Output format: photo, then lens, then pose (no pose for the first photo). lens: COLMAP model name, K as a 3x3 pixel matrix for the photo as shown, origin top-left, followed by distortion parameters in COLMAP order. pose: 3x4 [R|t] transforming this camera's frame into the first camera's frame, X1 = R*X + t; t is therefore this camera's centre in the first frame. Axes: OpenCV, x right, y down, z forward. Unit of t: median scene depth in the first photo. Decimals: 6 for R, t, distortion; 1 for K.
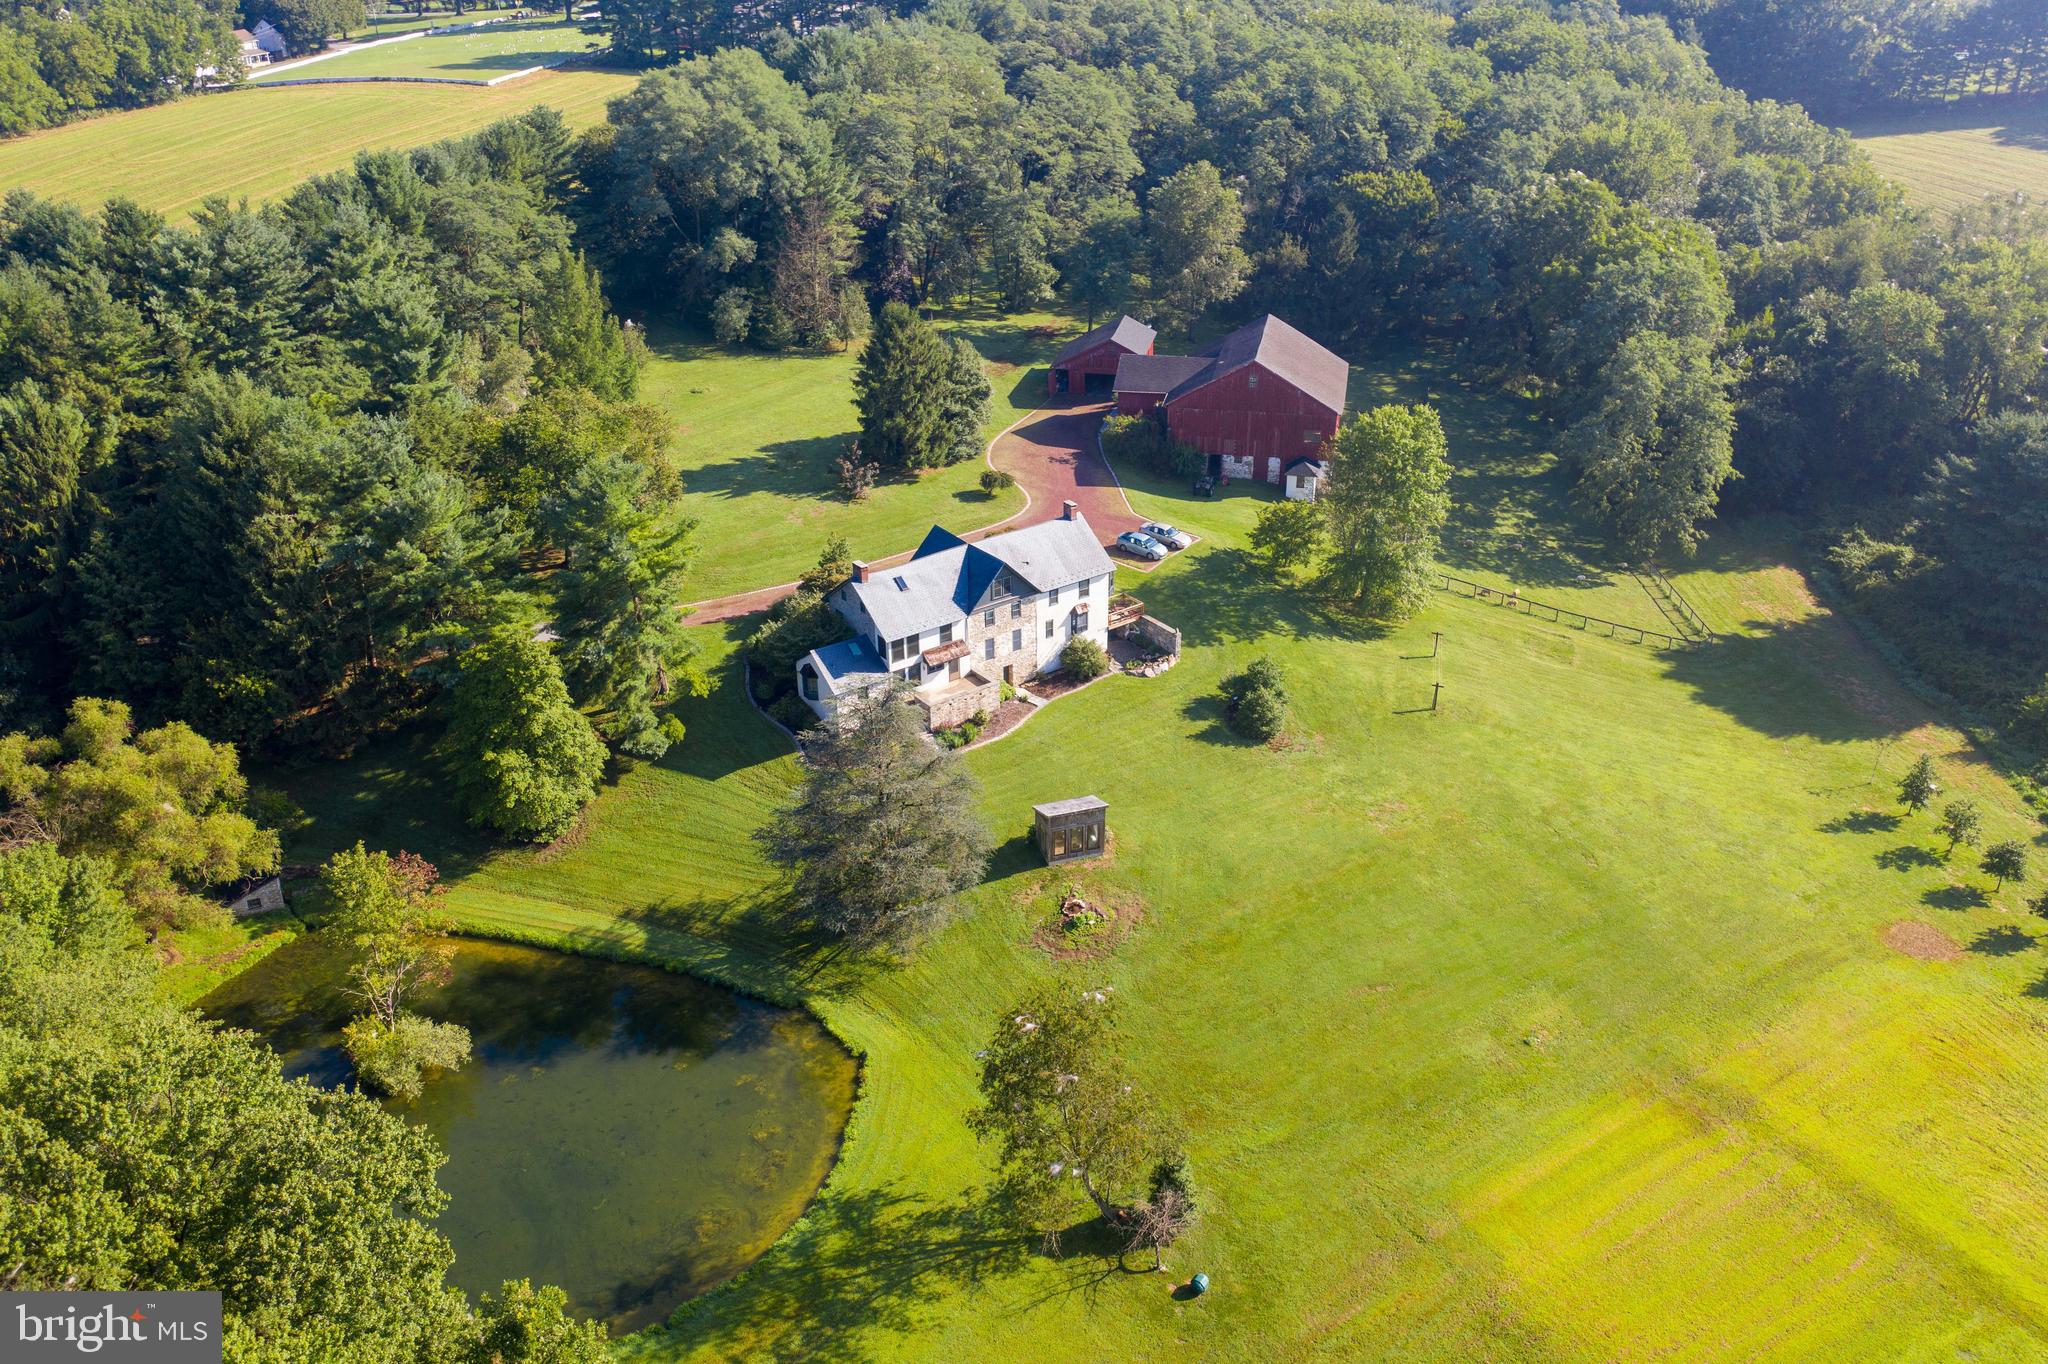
lens RADIAL K [[1634.3, 0, 1019.3], [0, 1634.3, 697.2], [0, 0, 1]] dist [-0.011205, 0.028149]
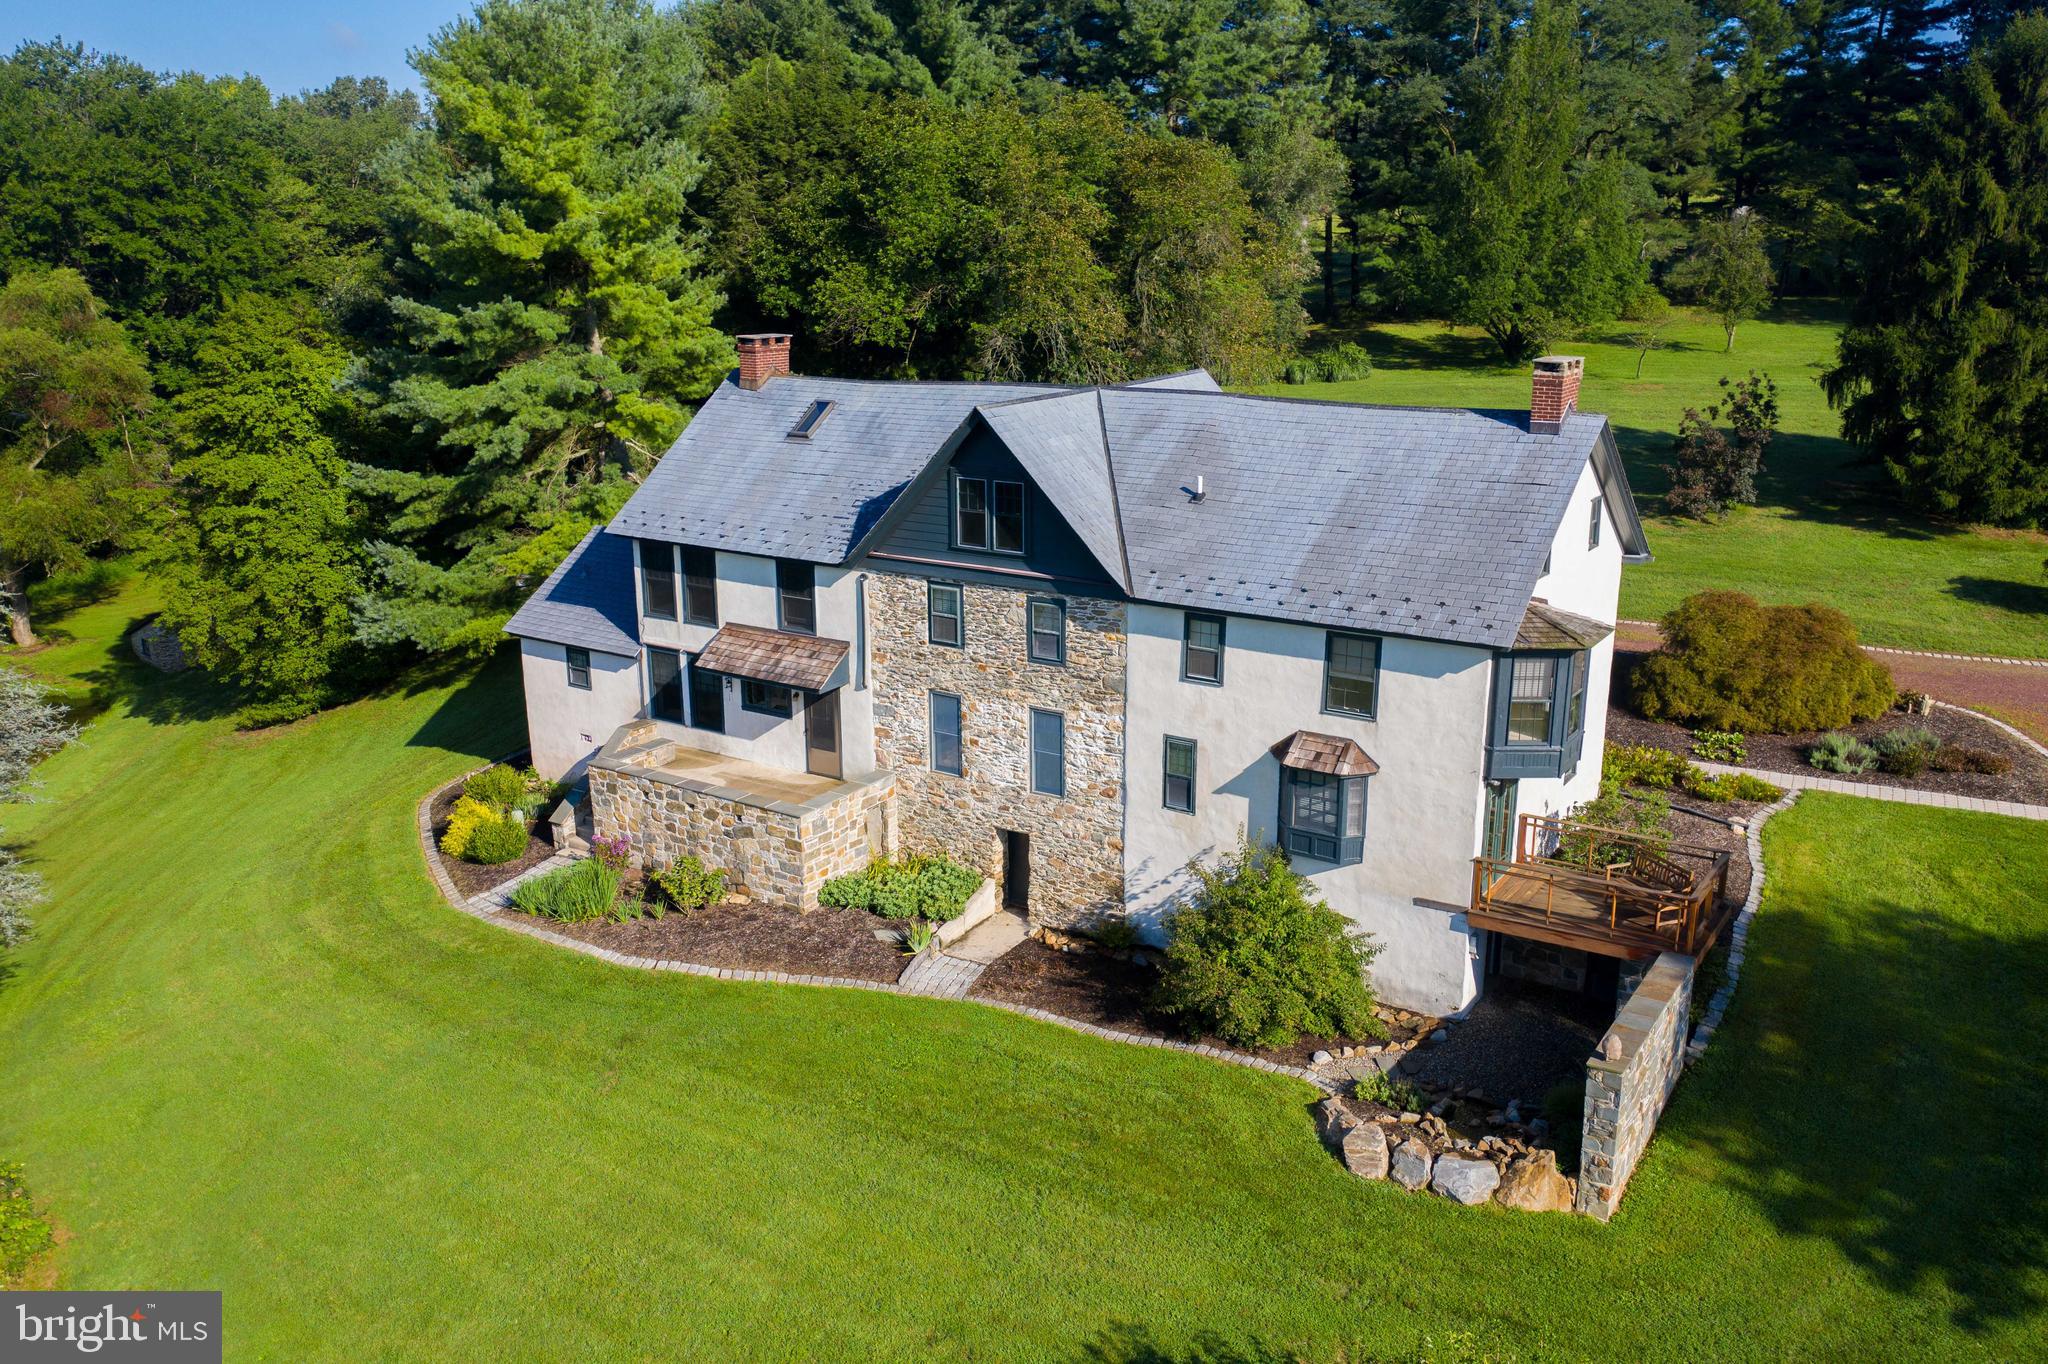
lens RADIAL K [[1634.3, 0, 1019.3], [0, 1634.3, 697.2], [0, 0, 1]] dist [-0.011205, 0.028149]
pose [[0.345725, 0.266398, -0.899726, 0.203983], [-0.431003, 0.896802, 0.099917, -0.058856], [0.833493, 0.353241, 0.424865, 0.765230]]
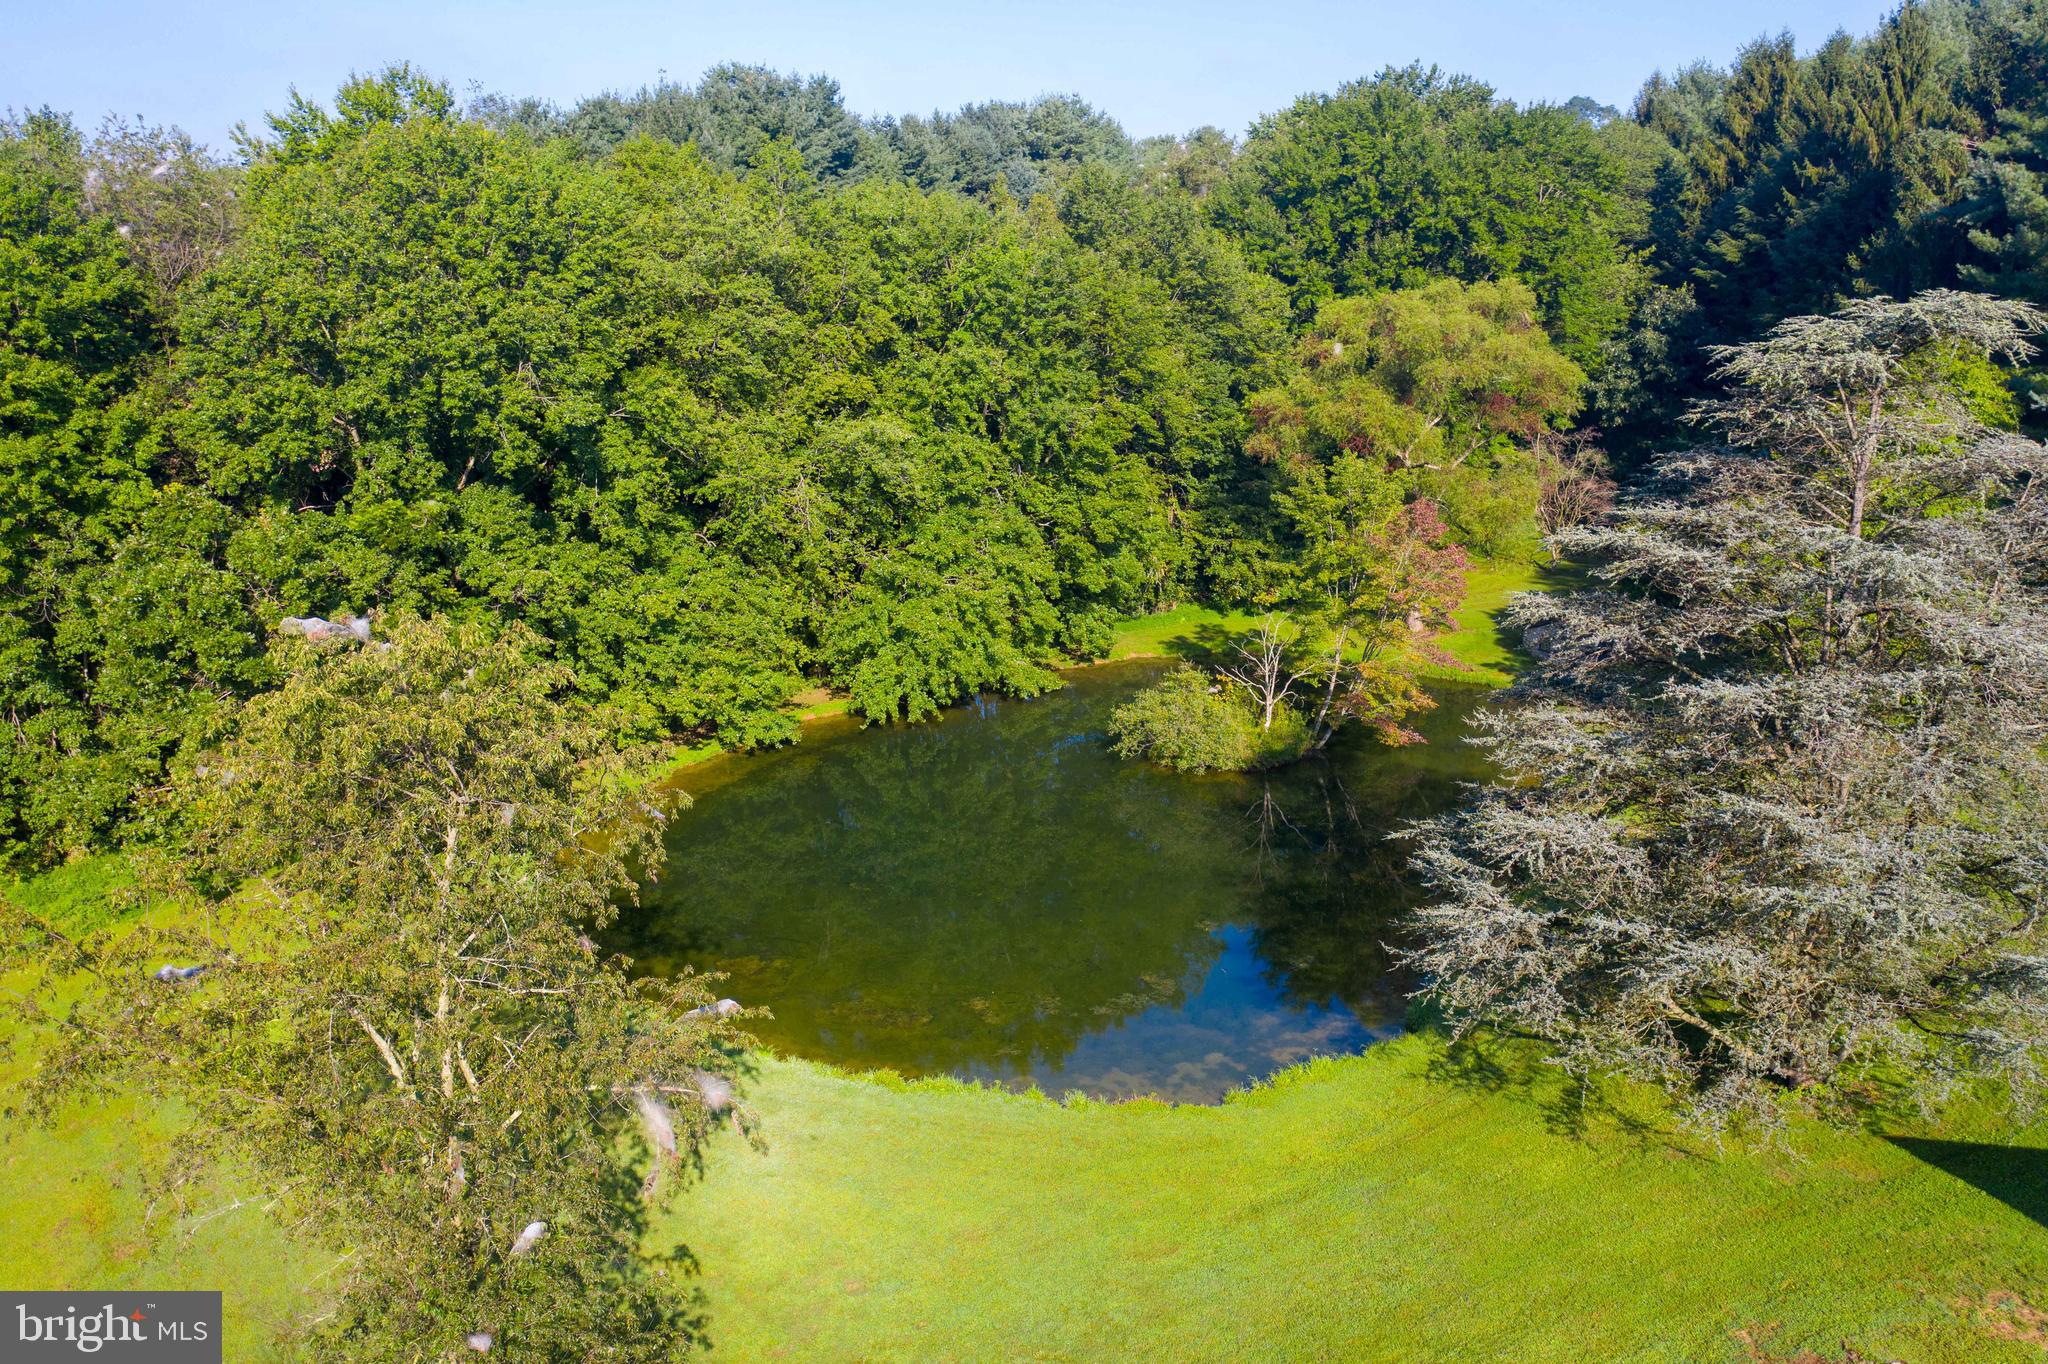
lens RADIAL K [[1634.3, 0, 1019.3], [0, 1634.3, 697.2], [0, 0, 1]] dist [-0.011205, 0.028149]
pose [[-0.128144, 0.275203, -0.952808, 0.173099], [-0.439615, 0.845423, 0.303311, 0.024663], [0.888998, 0.457736, 0.012648, 0.601145]]
